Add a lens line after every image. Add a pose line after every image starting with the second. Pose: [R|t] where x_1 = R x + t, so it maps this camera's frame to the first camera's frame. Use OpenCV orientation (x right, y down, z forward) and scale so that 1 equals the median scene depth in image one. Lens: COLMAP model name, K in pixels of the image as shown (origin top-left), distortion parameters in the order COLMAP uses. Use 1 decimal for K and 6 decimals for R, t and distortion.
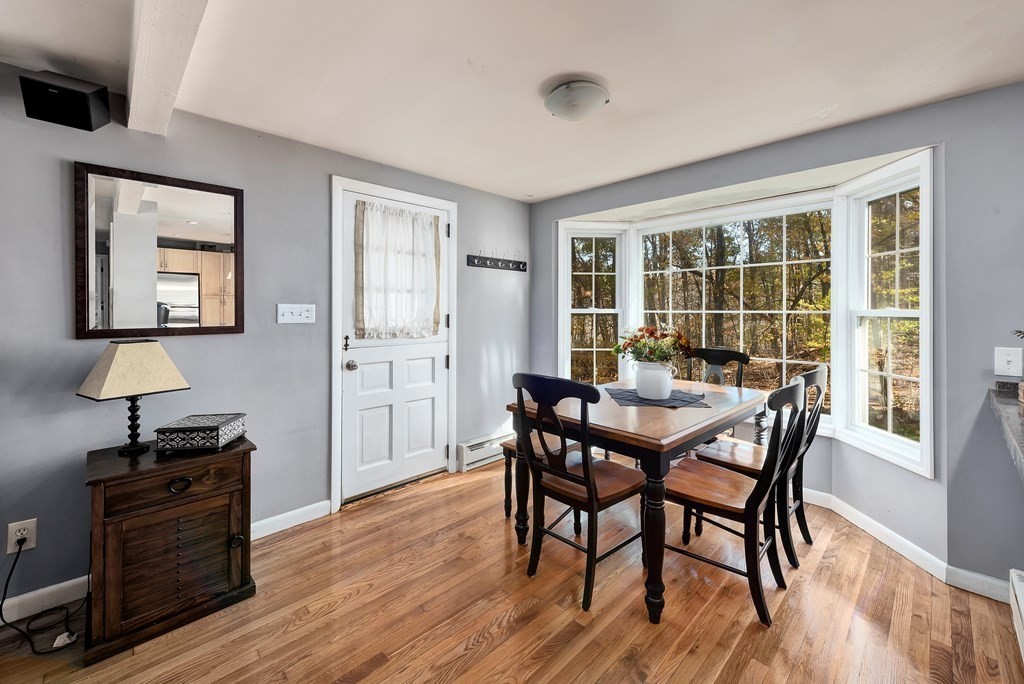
lens RADIAL K [[401.0, 0, 515.9], [0, 401.0, 311.8], [0, 0, 1]] dist [0.004173, -0.001706]
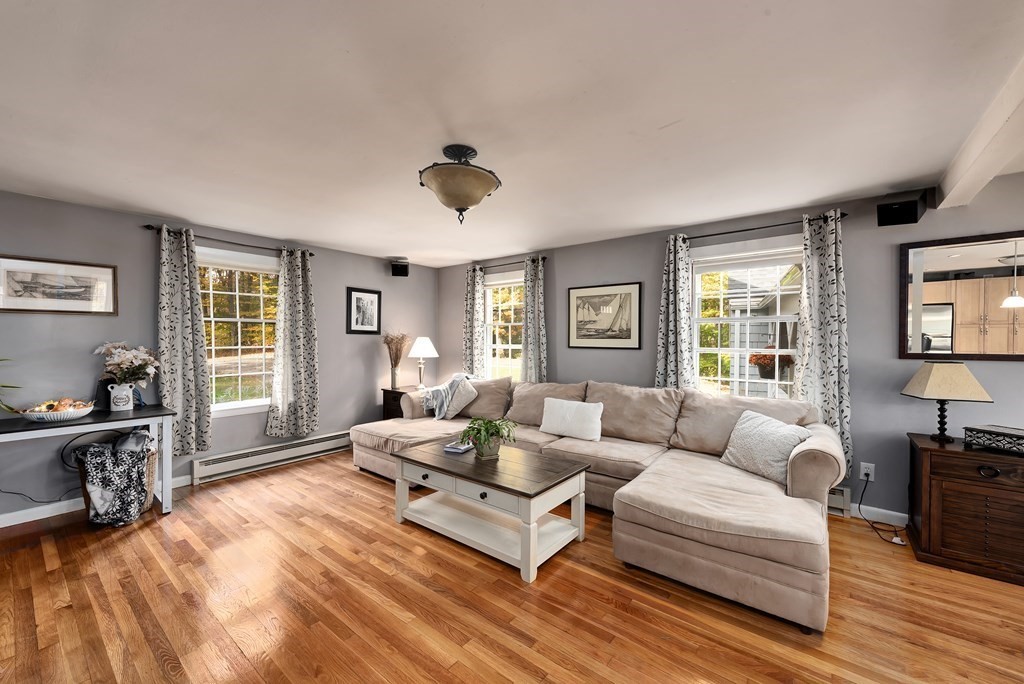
lens RADIAL K [[401.0, 0, 510.6], [0, 401.0, 342.9], [0, 0, 1]] dist [0.004173, -0.001706]
pose [[0.109701, 0.012198, -0.993890, 0.189220], [-0.006959, 0.999910, 0.011504, 0.000257], [0.993940, 0.005654, 0.109776, -0.444379]]
